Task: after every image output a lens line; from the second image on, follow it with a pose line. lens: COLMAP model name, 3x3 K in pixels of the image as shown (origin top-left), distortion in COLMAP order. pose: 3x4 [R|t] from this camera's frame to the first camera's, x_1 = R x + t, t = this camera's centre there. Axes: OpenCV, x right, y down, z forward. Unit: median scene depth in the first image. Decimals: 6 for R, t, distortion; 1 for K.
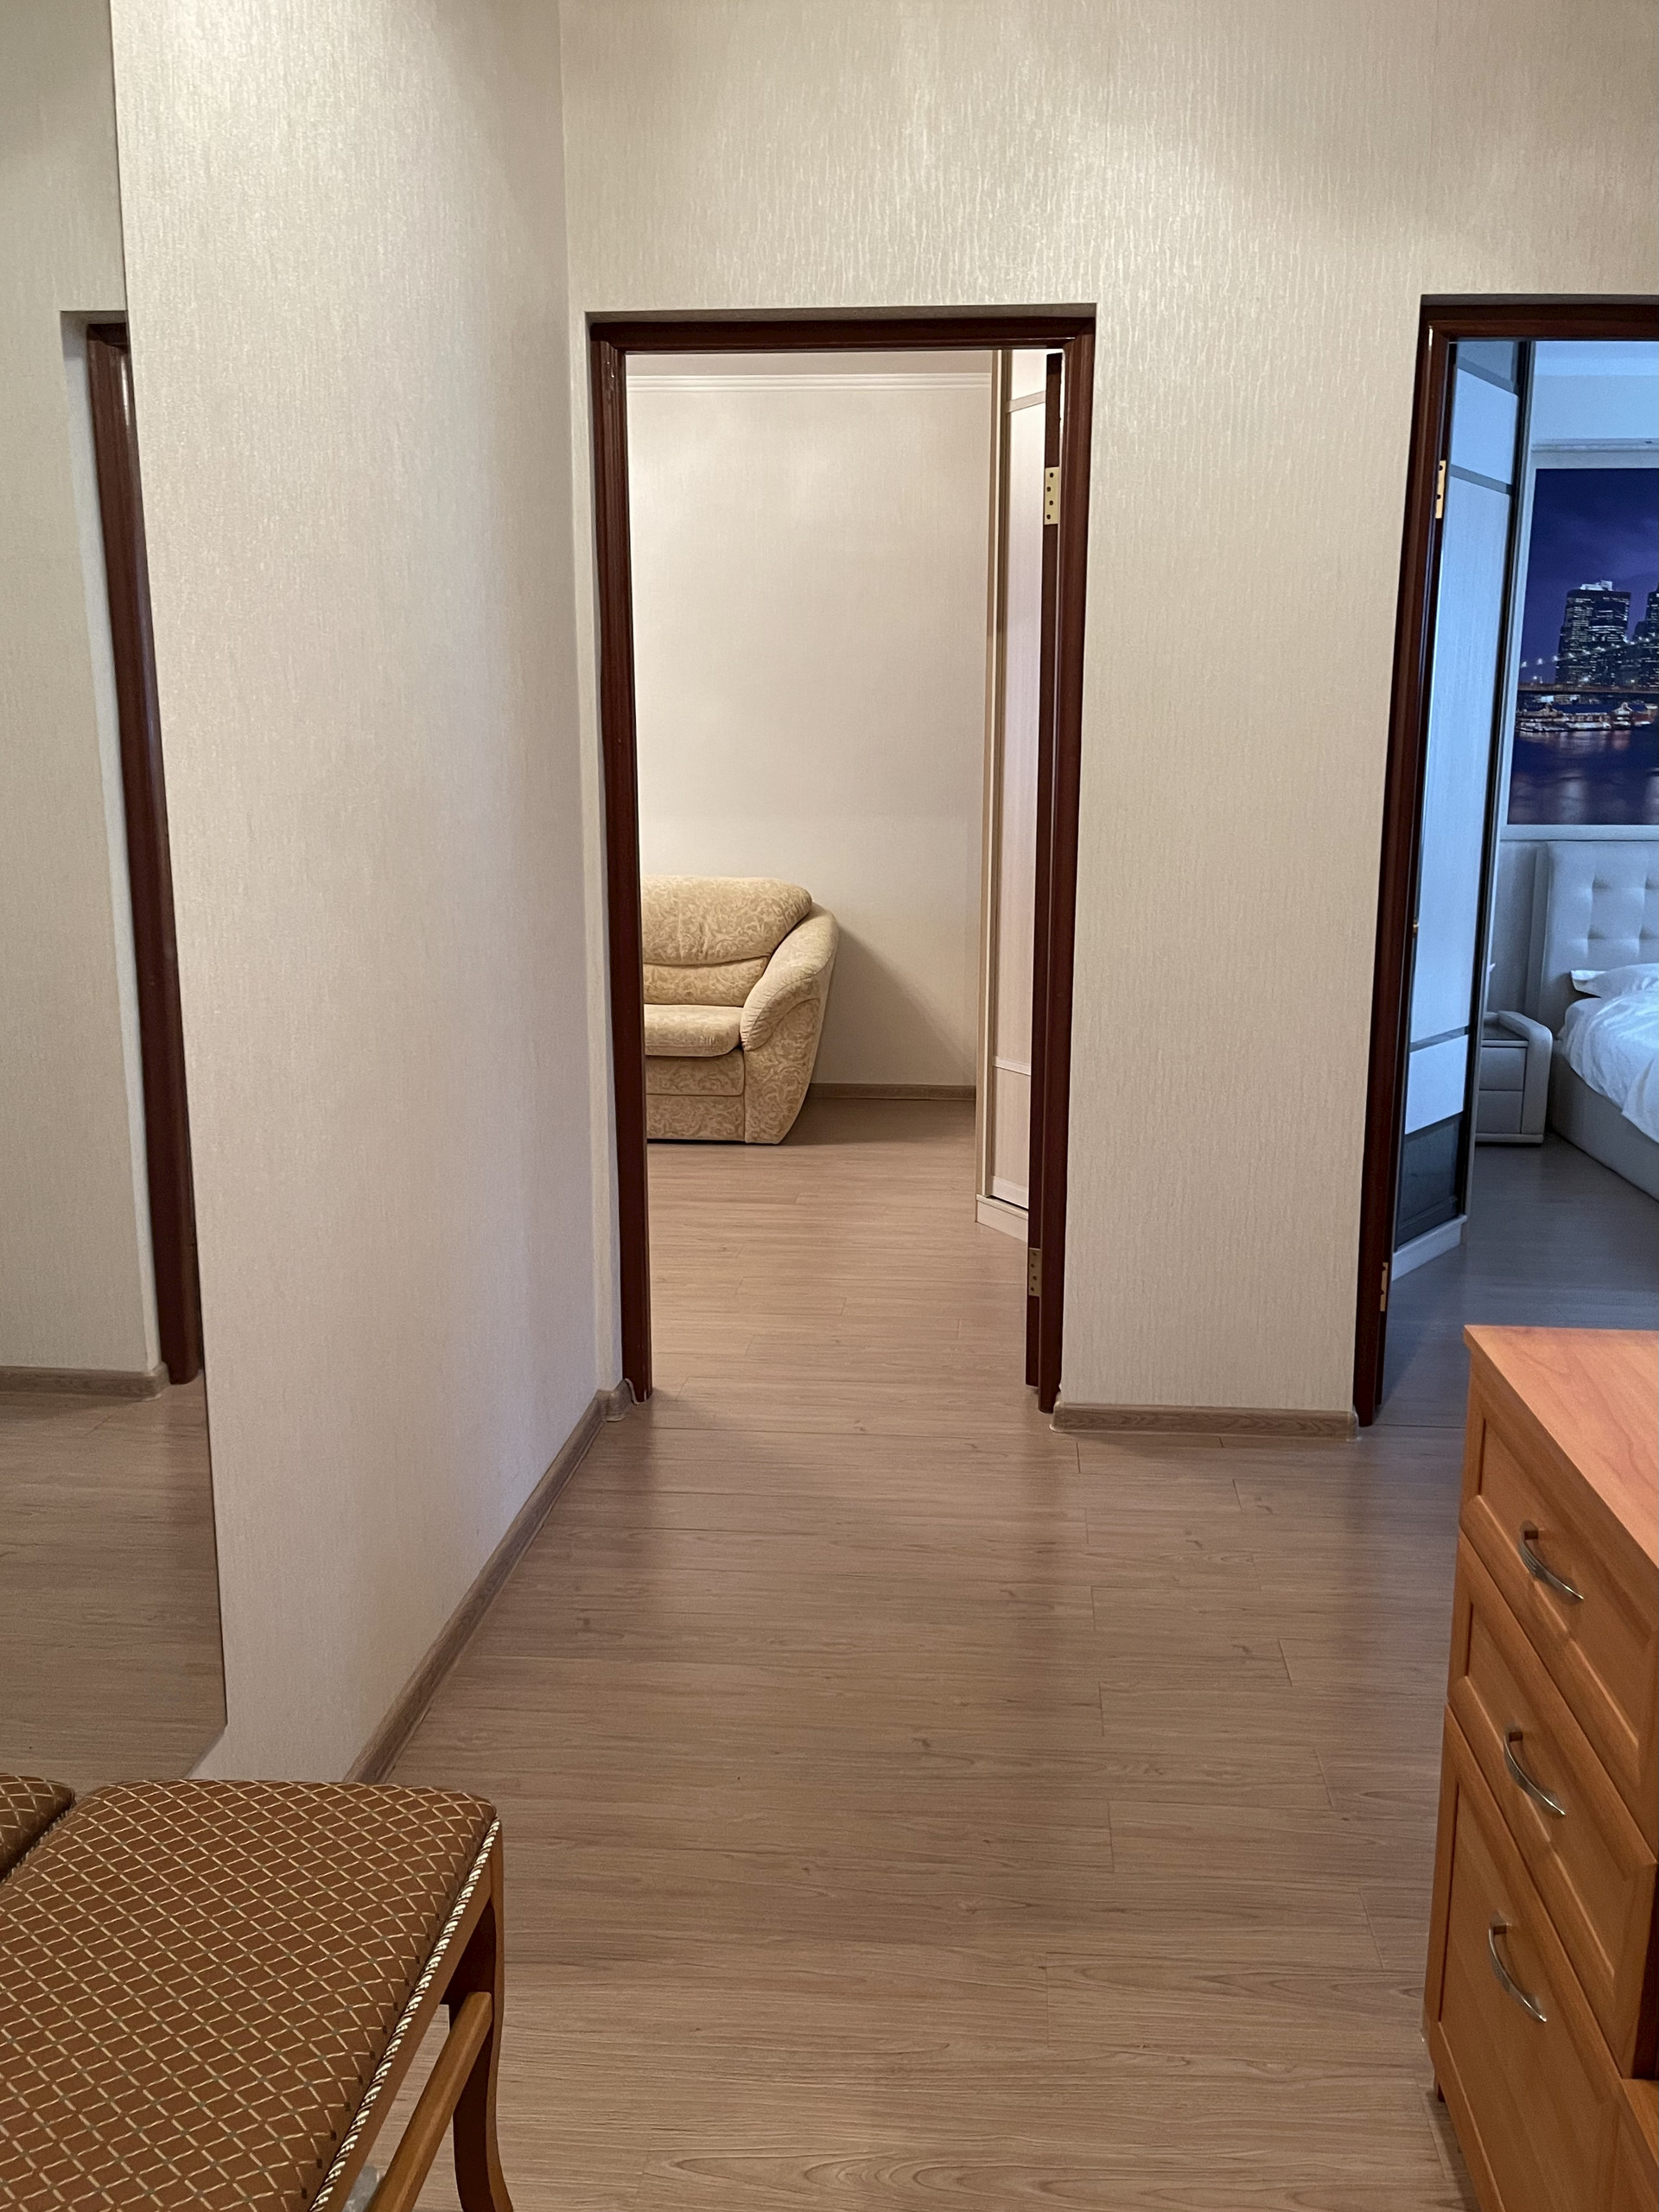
lens RADIAL K [[1681.4, 0, 852.1], [0, 1681.4, 1103.7], [0, 0, 1]] dist [0.072839, -0.099195]
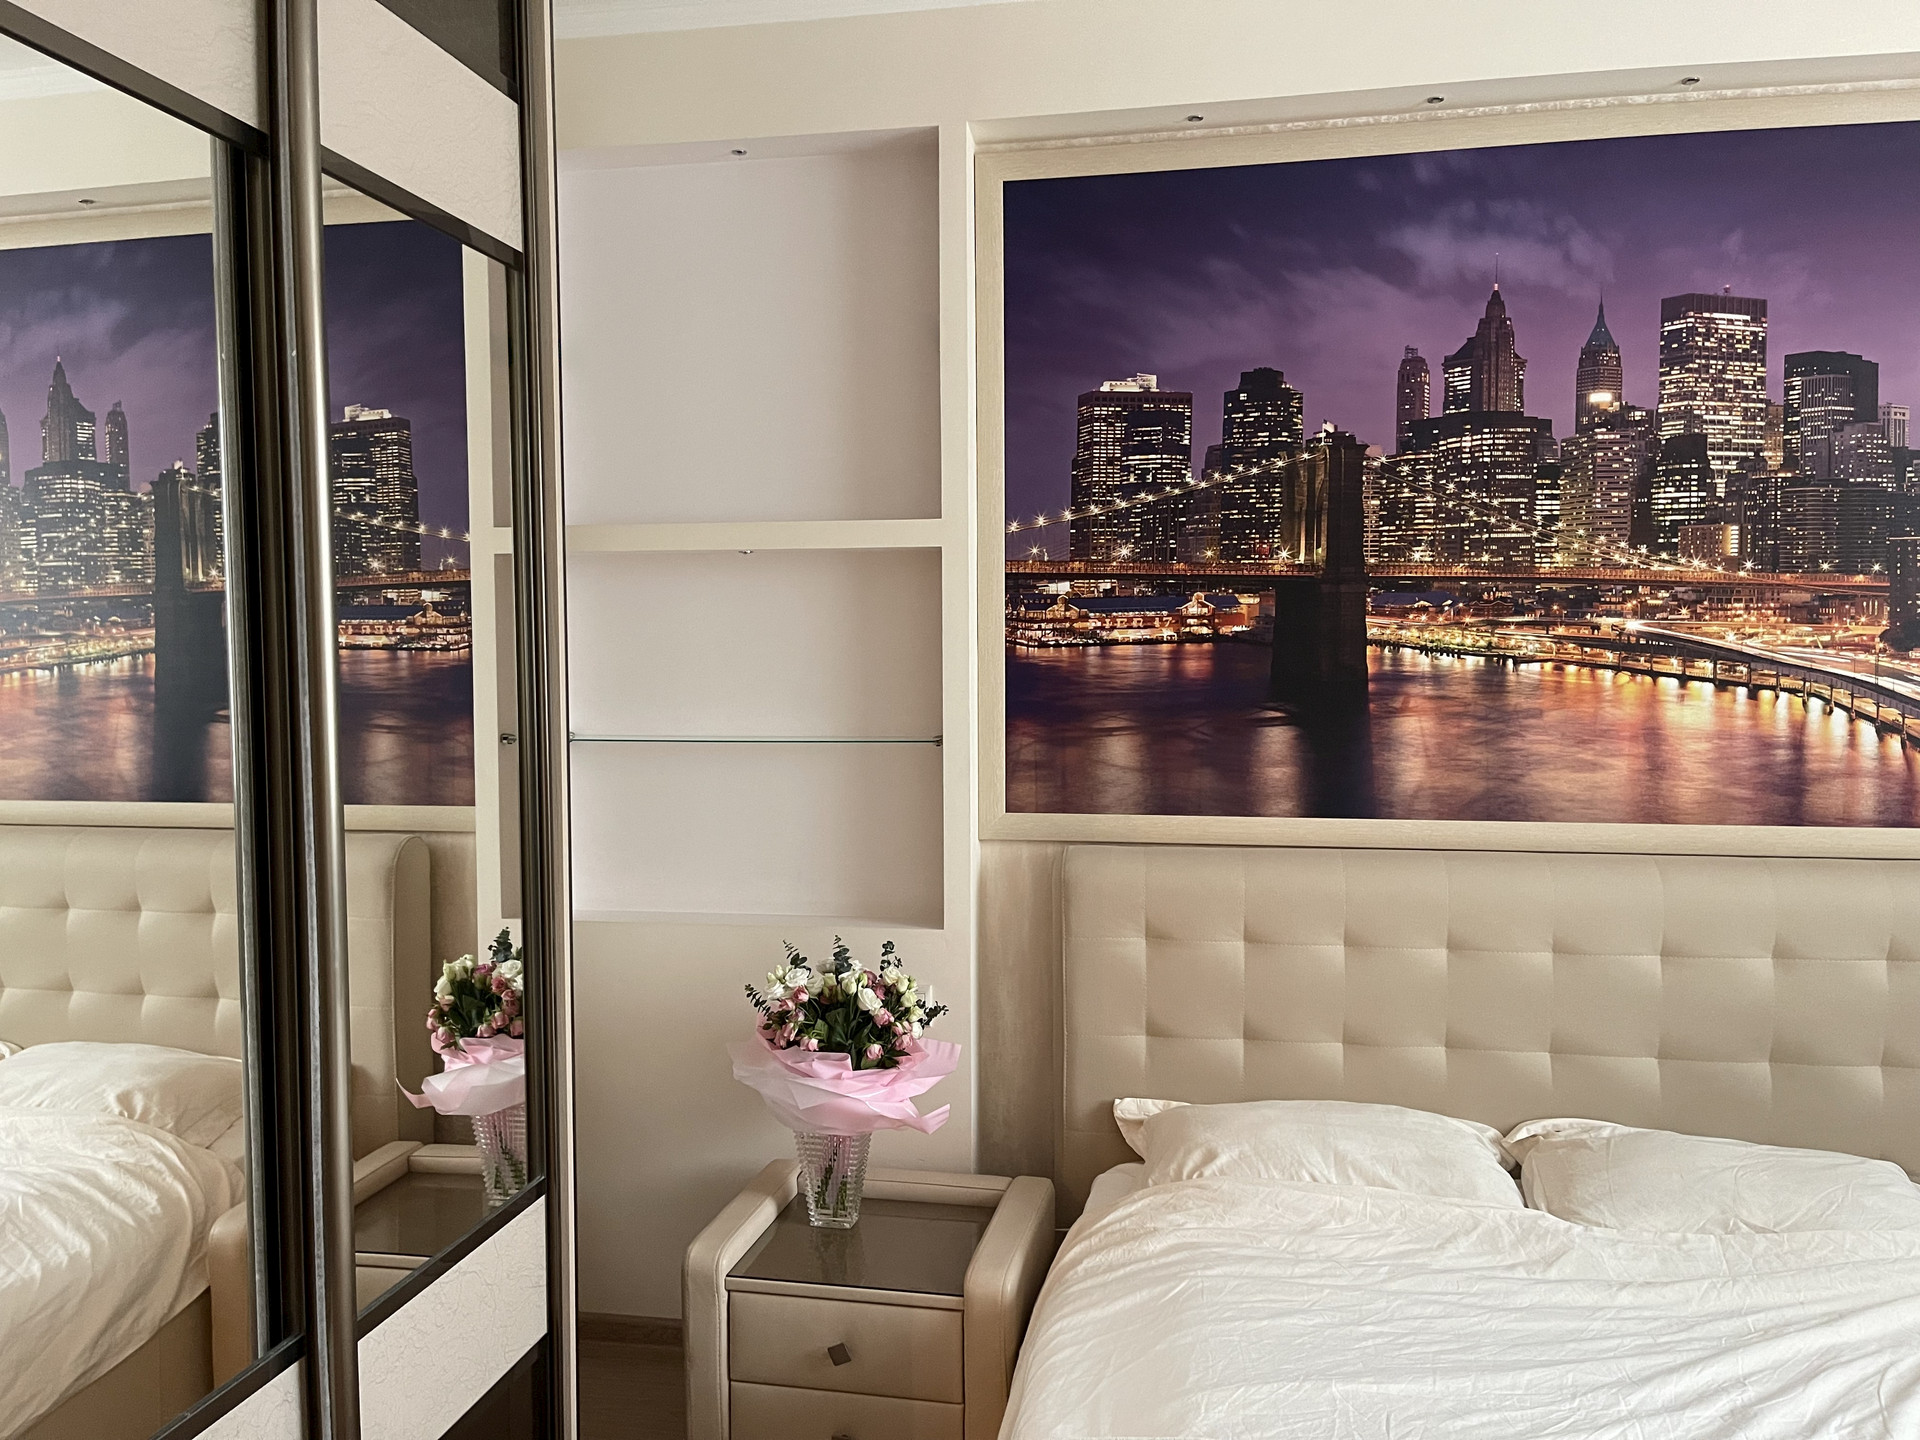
lens RADIAL K [[1459.4, 0, 965.0], [0, 1459.4, 722.1], [0, 0, 1]] dist [0.072839, -0.099195]
pose [[0.993434, -0.005883, -0.114253, 0.432480], [-0.011227, 0.988843, -0.148535, -0.125500], [0.113852, 0.148842, 0.982285, 0.542909]]
